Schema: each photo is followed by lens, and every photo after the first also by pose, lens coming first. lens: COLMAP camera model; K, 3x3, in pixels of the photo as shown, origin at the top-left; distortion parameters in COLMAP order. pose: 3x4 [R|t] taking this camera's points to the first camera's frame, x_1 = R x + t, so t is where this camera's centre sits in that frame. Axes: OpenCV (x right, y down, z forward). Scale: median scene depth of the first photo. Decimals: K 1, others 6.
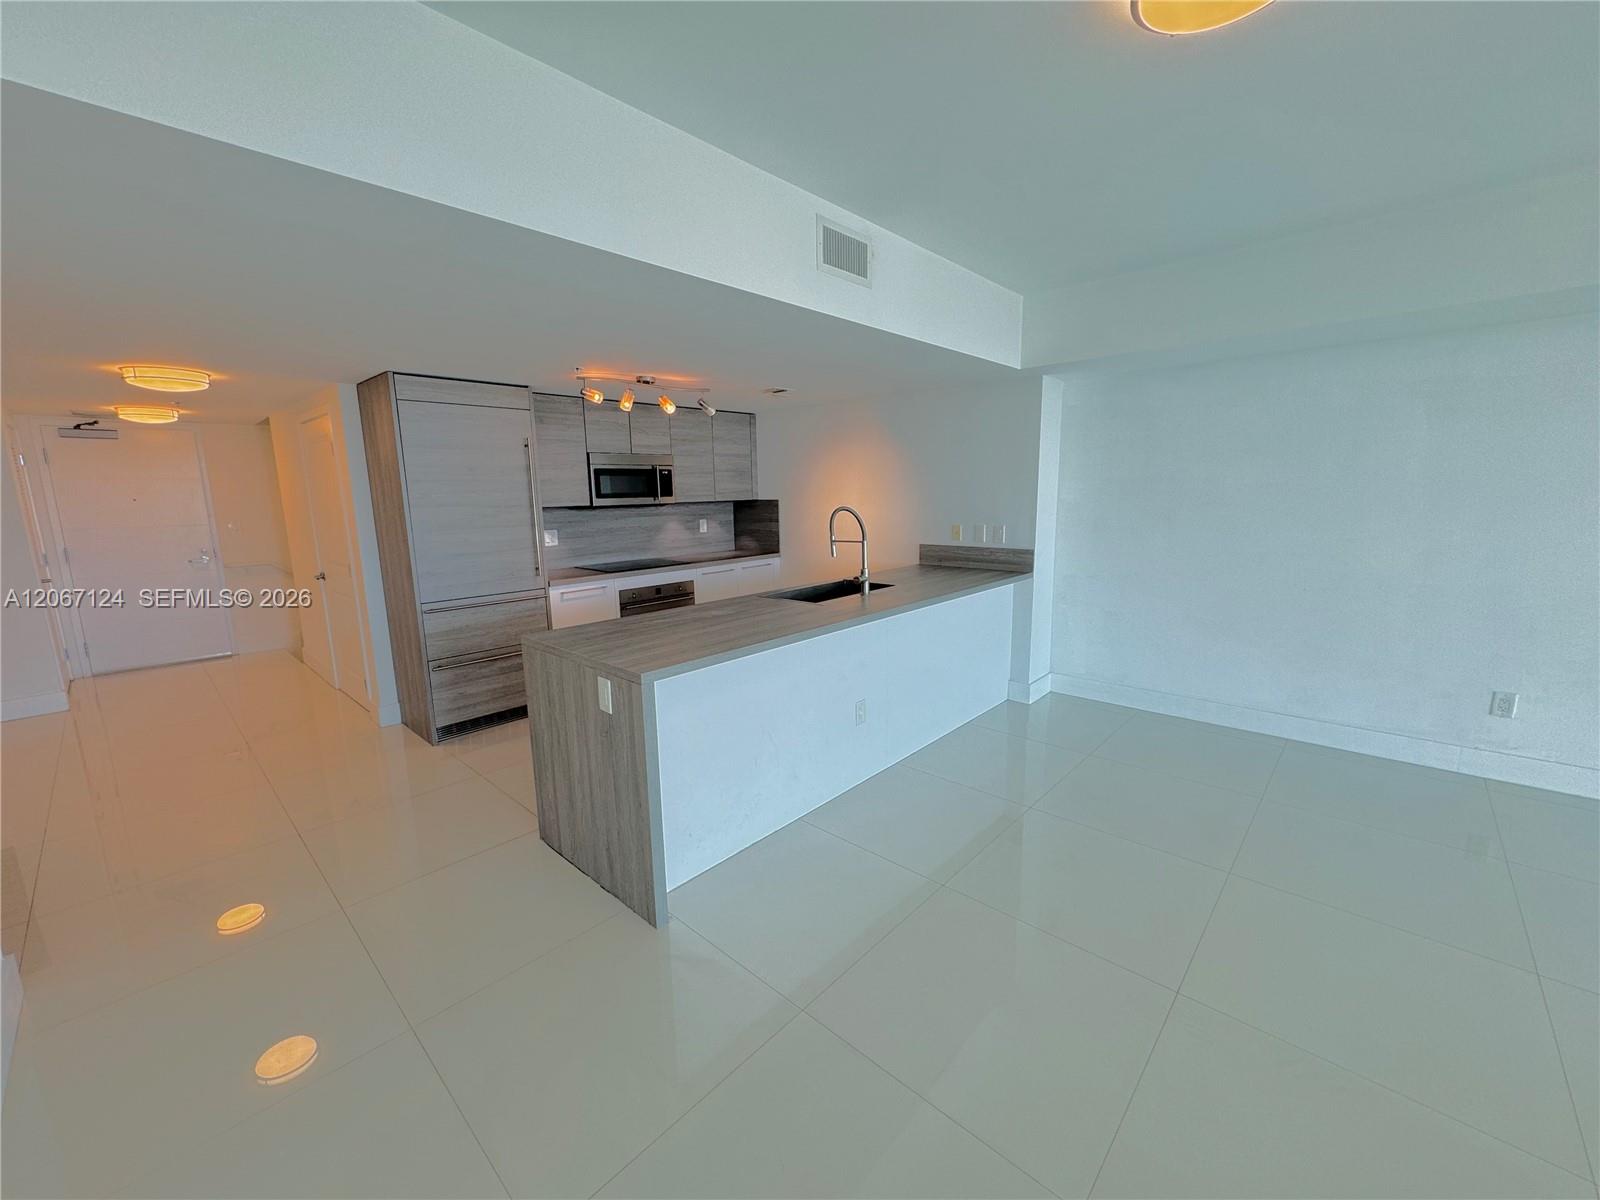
lens RADIAL K [[637.6, 0, 800.8], [0, 637.6, 598.2], [0, 0, 1]] dist [-0.002307, 0.000339]
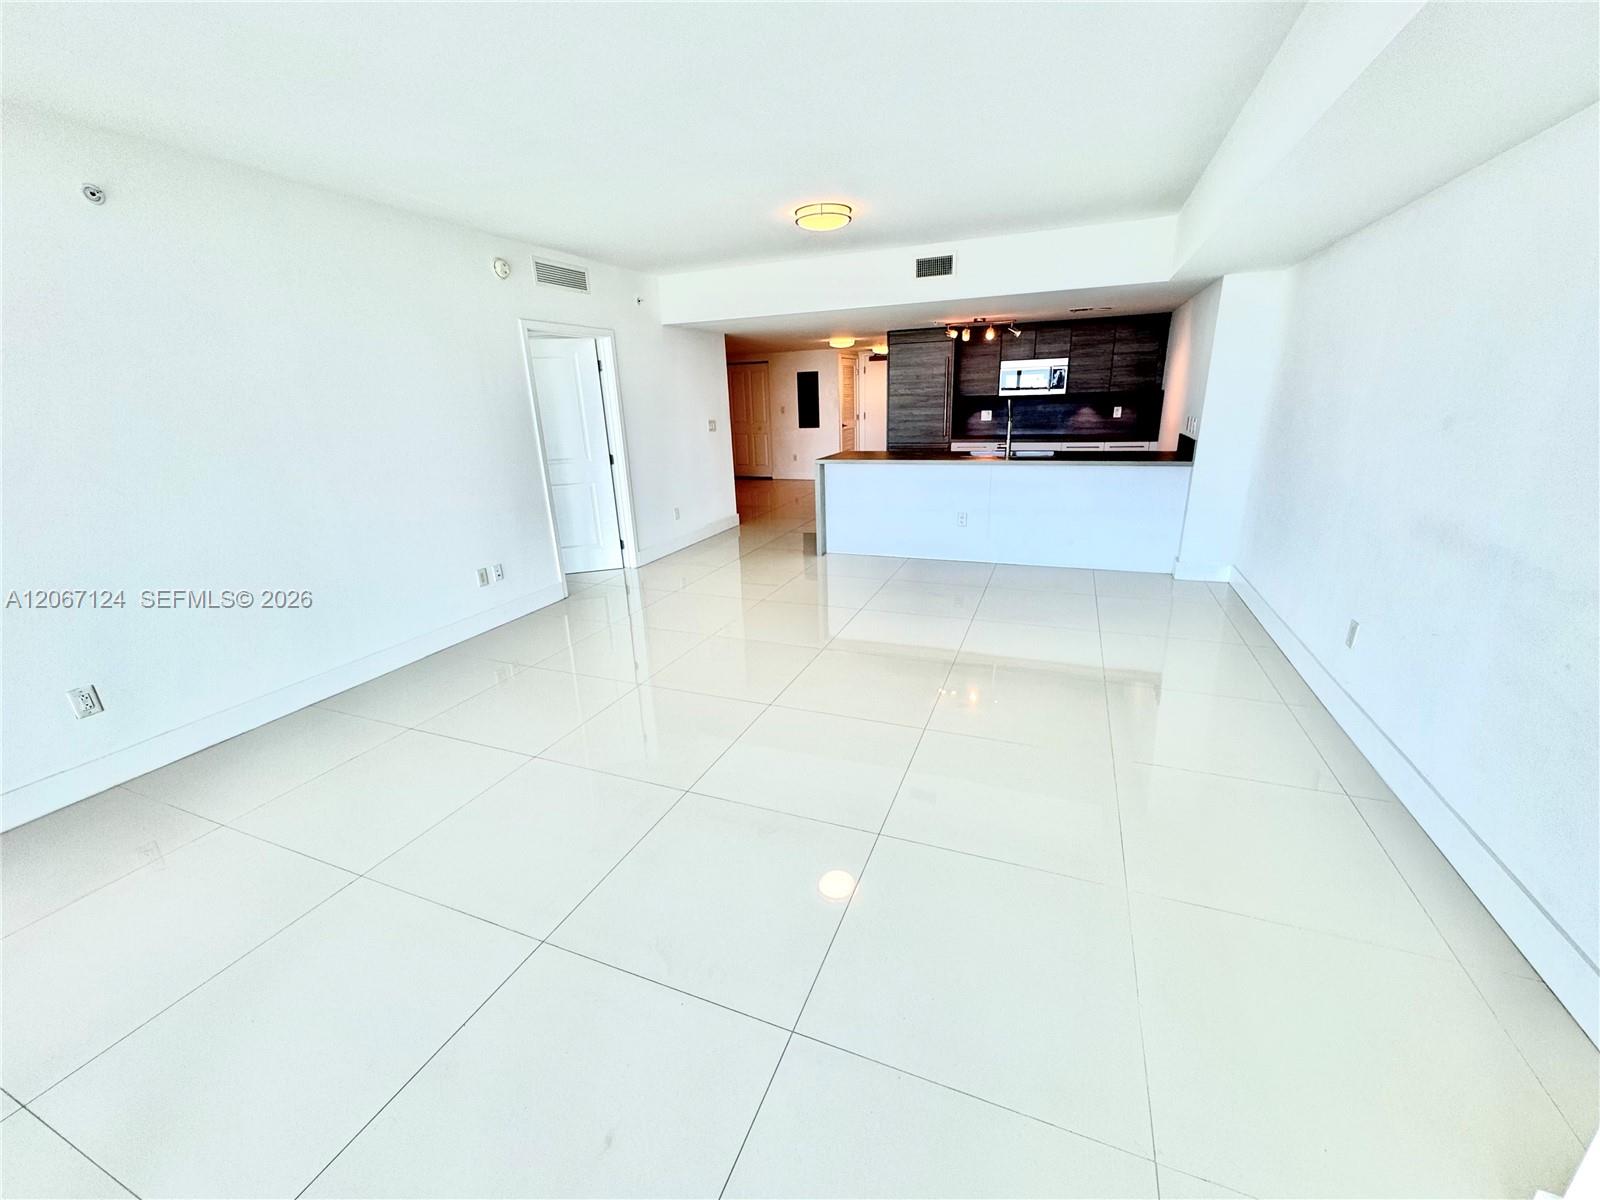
lens RADIAL K [[637.6, 0, 799.9], [0, 637.6, 594.6], [0, 0, 1]] dist [-0.002307, 0.000339]
pose [[0.360689, 0.284227, -0.888324, 1.061140], [-0.130885, 0.958436, 0.253516, -0.005299], [0.923457, 0.024828, 0.382898, -0.065839]]
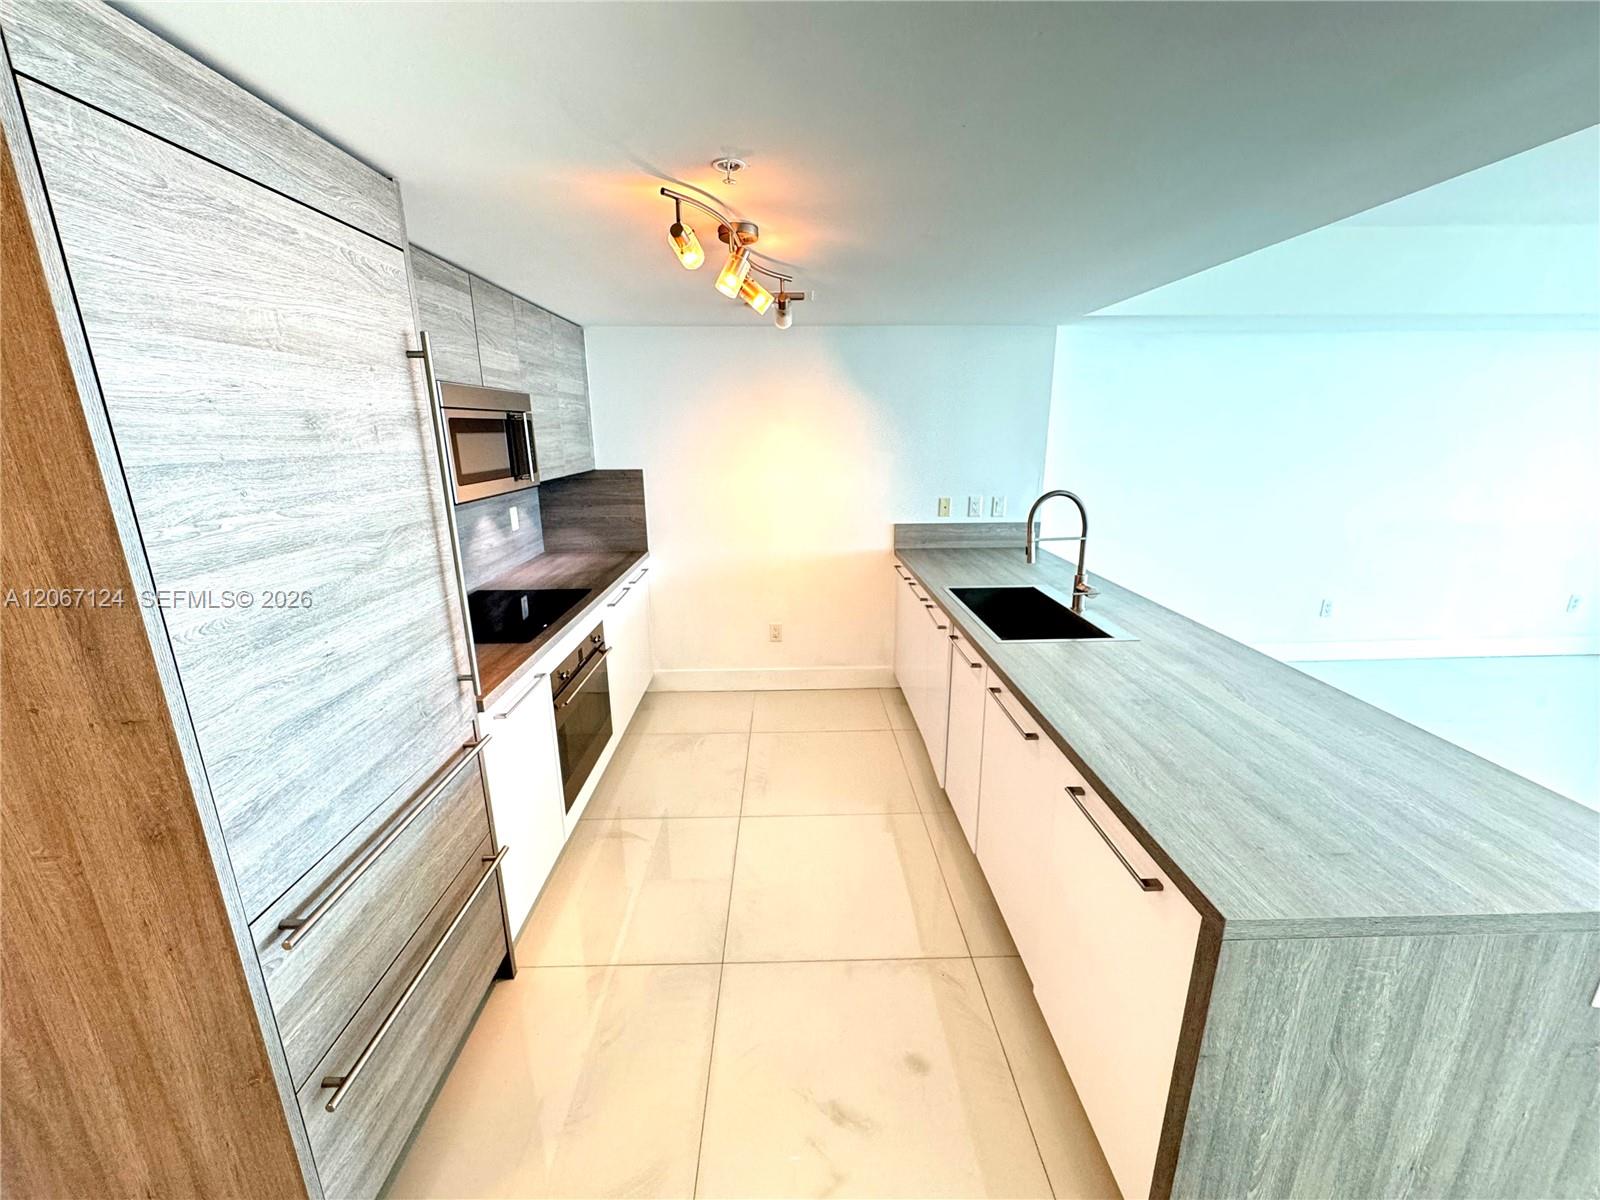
lens RADIAL K [[637.6, 0, 800.5], [0, 637.6, 598.8], [0, 0, 1]] dist [-0.002307, 0.000339]
pose [[0.719026, -0.166673, 0.674701, -0.462762], [0.110942, 0.985894, 0.125317, -0.107509], [-0.686071, -0.015253, 0.727375, 0.506777]]
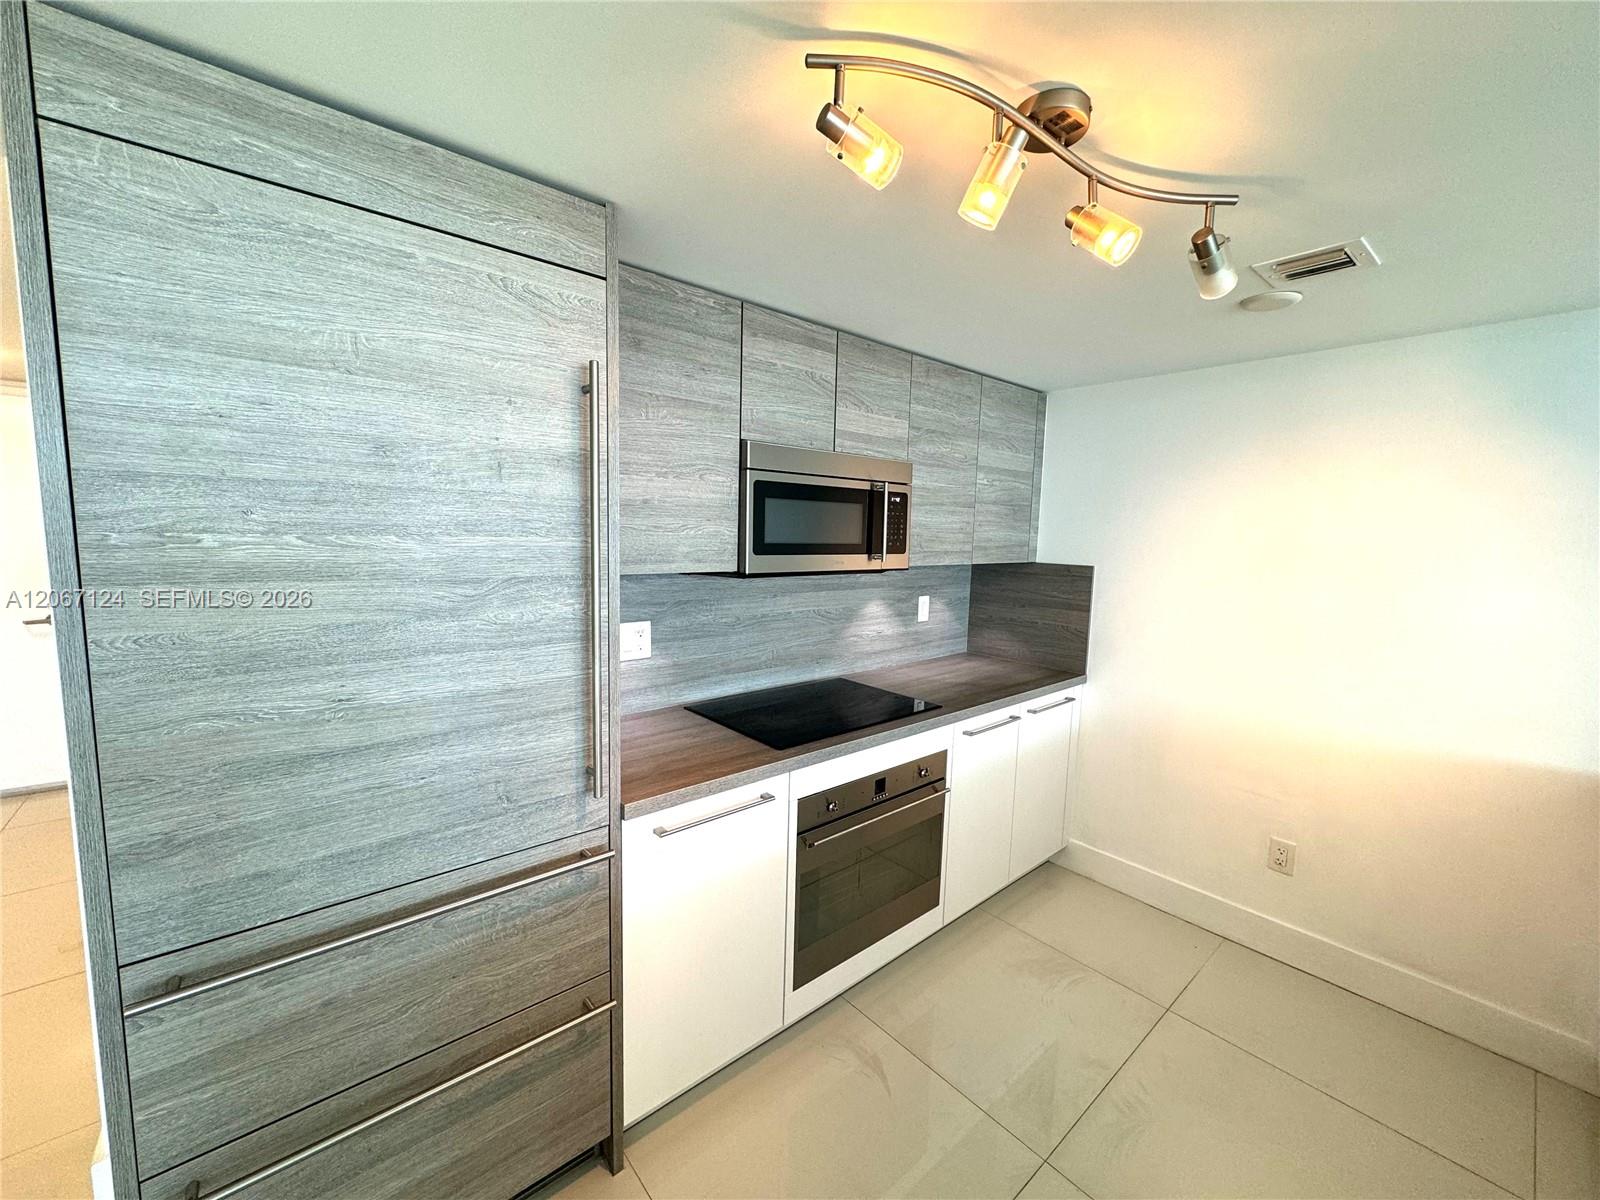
lens RADIAL K [[637.6, 0, 800.2], [0, 637.6, 599.2], [0, 0, 1]] dist [-0.002307, 0.000339]
pose [[0.992722, 0.054905, -0.107184, -0.247254], [-0.061341, 0.996448, -0.057702, -0.107448], [0.103635, 0.063857, 0.992563, 0.608004]]
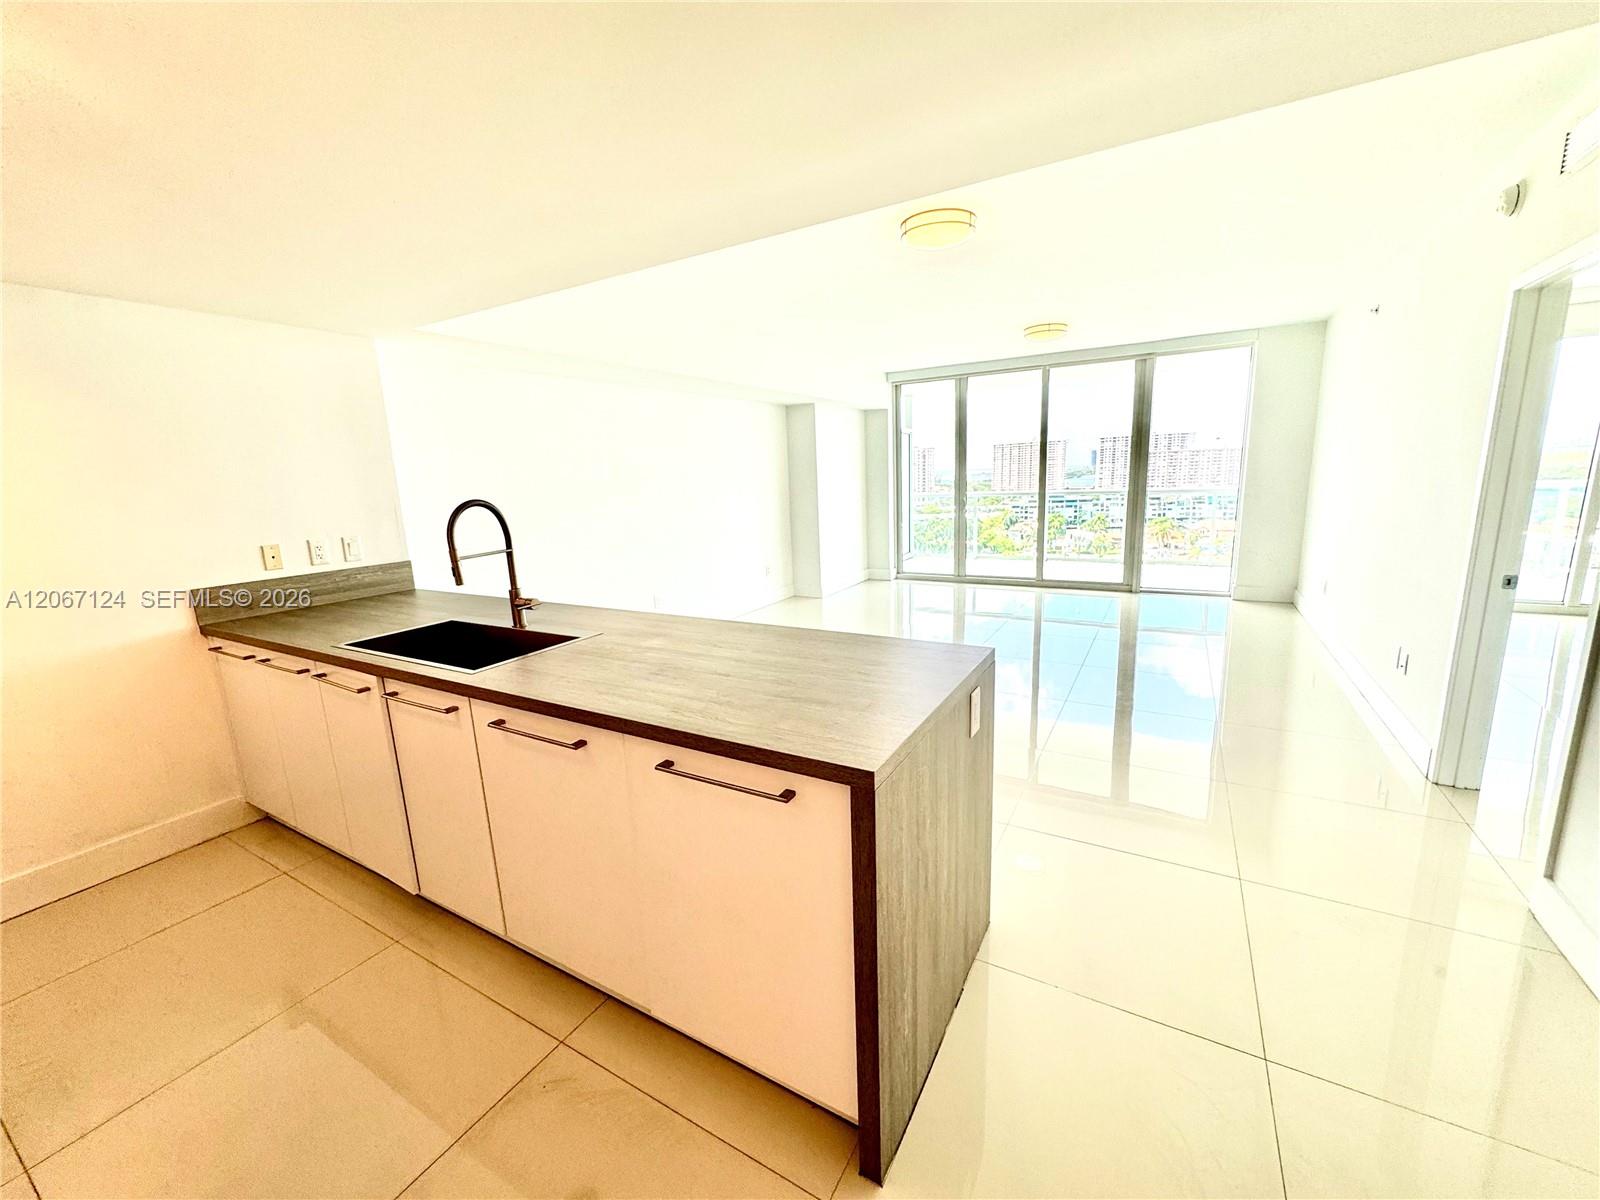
lens RADIAL K [[637.6, 0, 800.8], [0, 637.6, 597.6], [0, 0, 1]] dist [-0.002307, 0.000339]
pose [[-0.218346, -0.160166, 0.962638, -0.460170], [0.206095, 0.956622, 0.205911, -0.084723], [-0.953860, 0.243355, -0.175865, 0.610805]]
